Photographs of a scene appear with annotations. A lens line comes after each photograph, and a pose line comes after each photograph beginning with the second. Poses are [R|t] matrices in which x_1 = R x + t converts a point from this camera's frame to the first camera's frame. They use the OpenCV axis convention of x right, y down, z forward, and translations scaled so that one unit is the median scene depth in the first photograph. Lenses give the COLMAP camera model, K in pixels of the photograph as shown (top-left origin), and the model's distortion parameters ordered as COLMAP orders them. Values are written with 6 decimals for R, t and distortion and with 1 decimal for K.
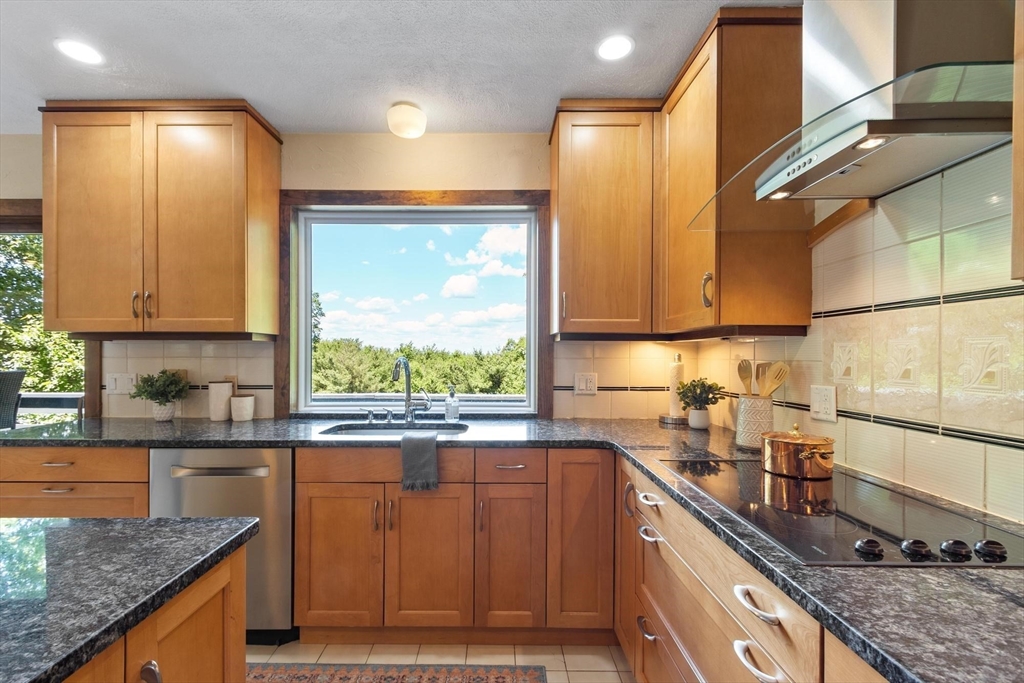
lens RADIAL K [[444.7, 0, 509.0], [0, 444.7, 352.6], [0, 0, 1]] dist [-0.010416, -0.000082]
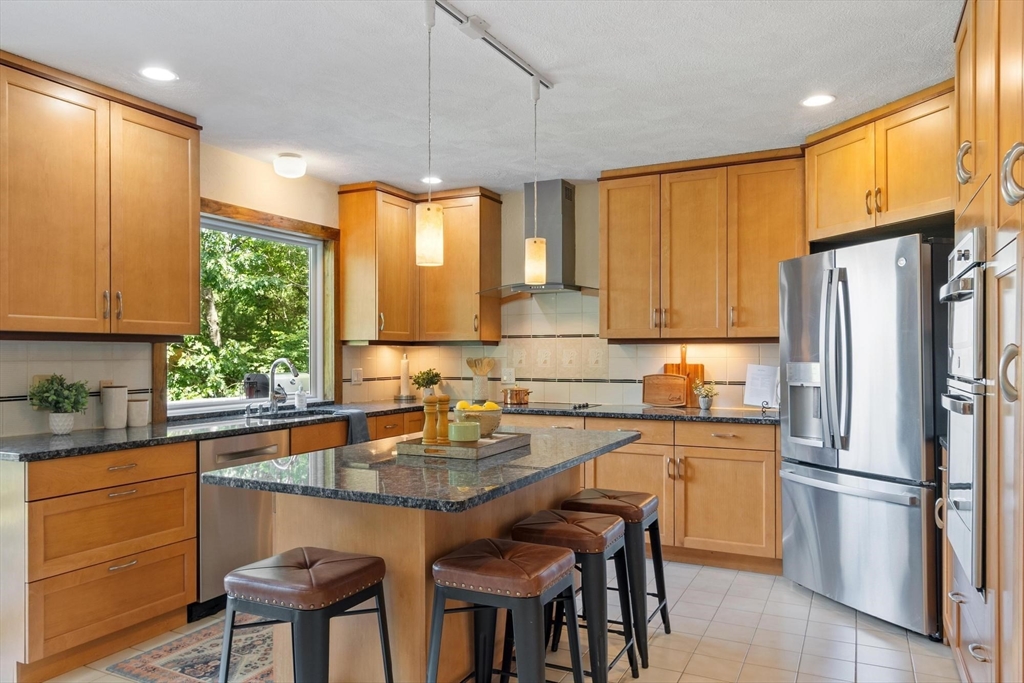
lens RADIAL K [[717.4, 0, 514.1], [0, 717.4, 344.5], [0, 0, 1]] dist [-0.002105, -0.001038]
pose [[0.436481, 0.008228, 0.899676, -1.830439], [-0.001313, 0.999963, -0.008509, -0.011869], [-0.899712, 0.002533, 0.436476, -0.444917]]
